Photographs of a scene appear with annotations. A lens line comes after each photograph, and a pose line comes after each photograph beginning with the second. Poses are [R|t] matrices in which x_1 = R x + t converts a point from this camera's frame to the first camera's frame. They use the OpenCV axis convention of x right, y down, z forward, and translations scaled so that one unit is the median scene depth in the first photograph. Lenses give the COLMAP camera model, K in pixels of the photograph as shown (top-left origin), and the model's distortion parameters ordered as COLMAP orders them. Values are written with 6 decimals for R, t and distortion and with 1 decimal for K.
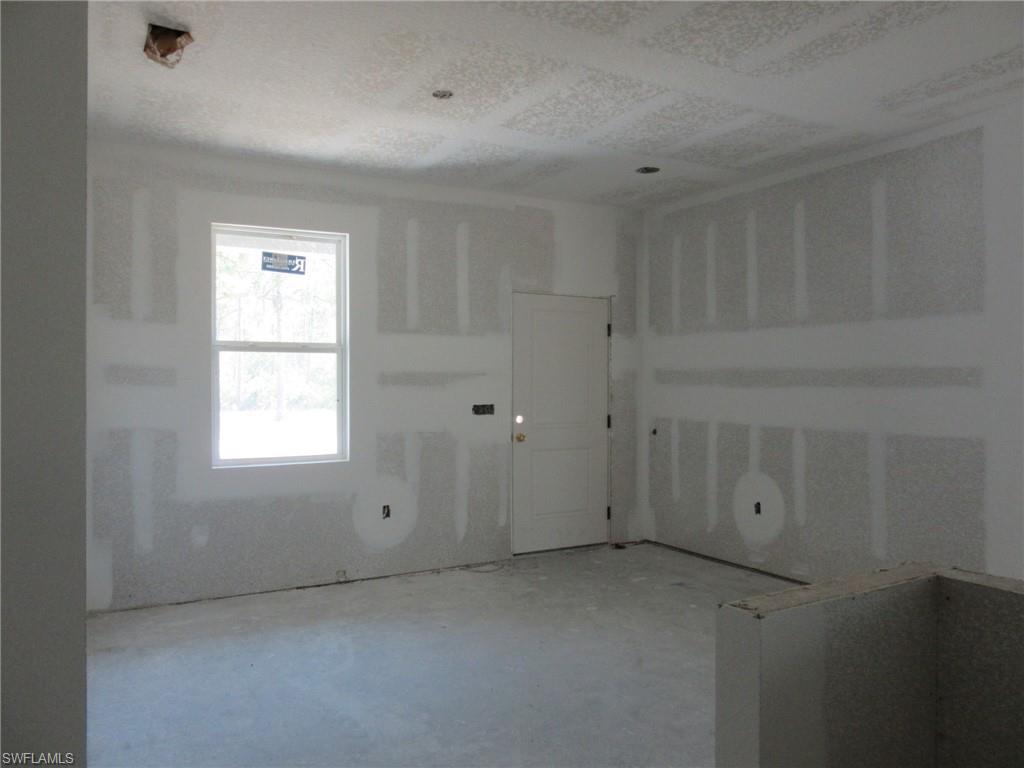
lens RADIAL K [[770.4, 0, 512.0], [0, 770.4, 384.0], [0, 0, 1]] dist [-0.051665, 0.042530]
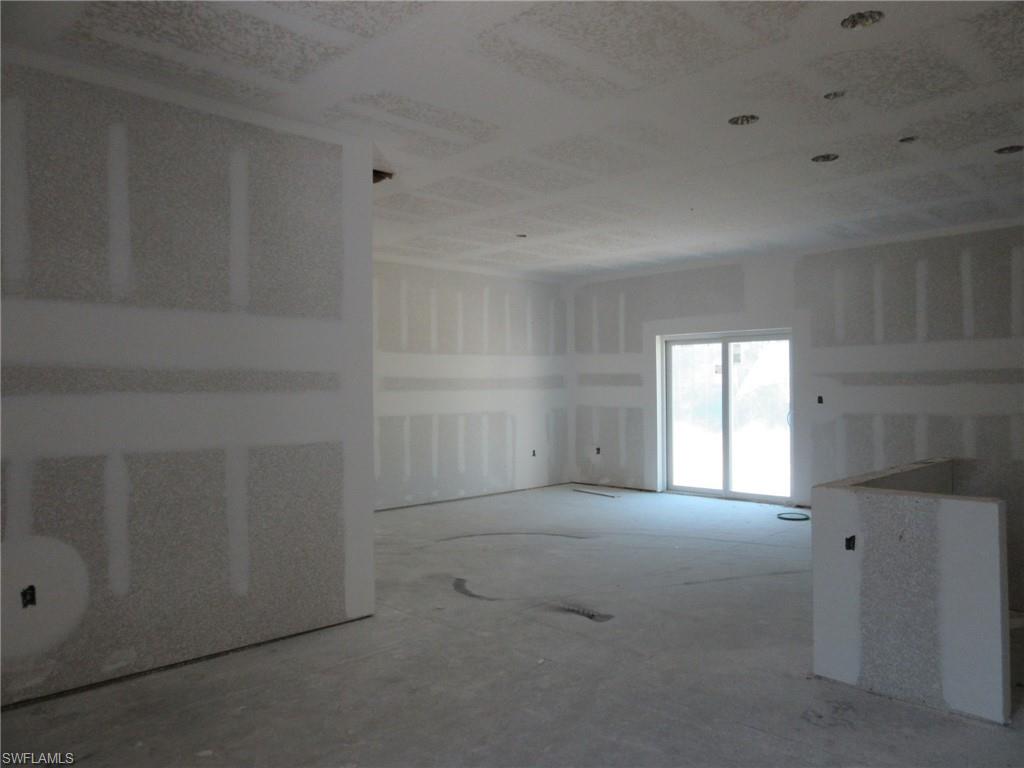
lens RADIAL K [[770.4, 0, 512.0], [0, 770.4, 384.0], [0, 0, 1]] dist [-0.051665, 0.042530]
pose [[-0.263390, 0.012281, 0.964611, -0.327973], [0.008185, 0.999911, -0.010495, 0.004941], [-0.964655, 0.005131, -0.263467, 0.734047]]
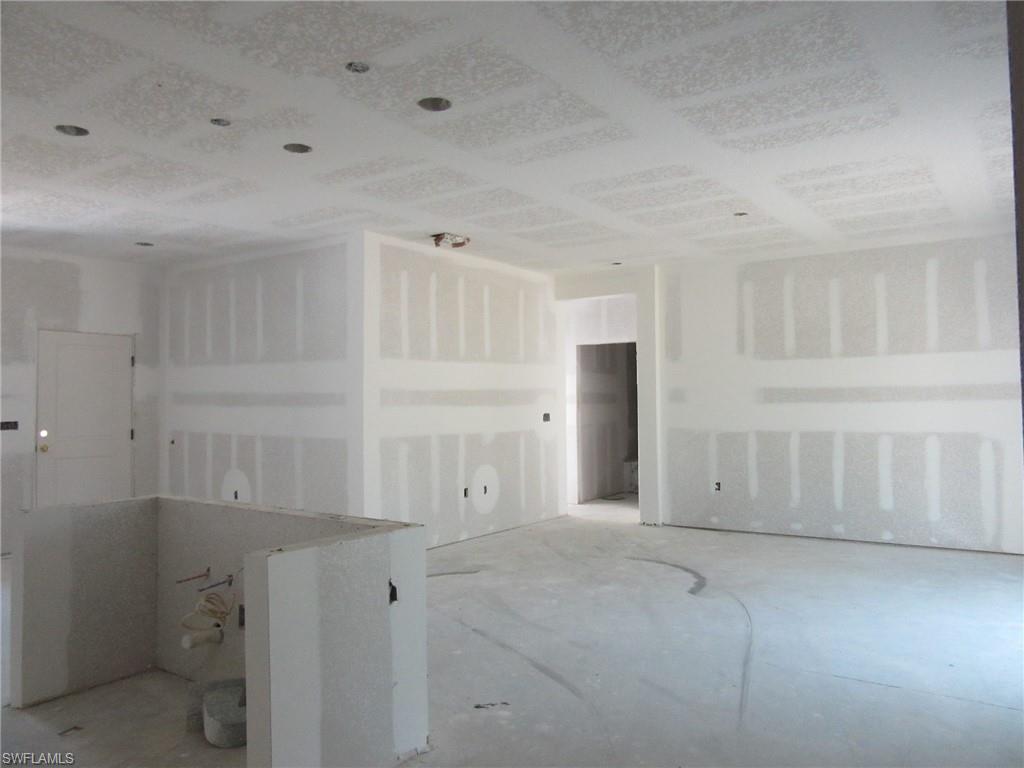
lens RADIAL K [[770.4, 0, 512.0], [0, 770.4, 384.0], [0, 0, 1]] dist [-0.051665, 0.042530]
pose [[0.907192, 0.007191, 0.420656, 0.179715], [0.003226, 0.999706, -0.024046, -0.001387], [-0.420705, 0.023171, 0.906902, -0.418718]]
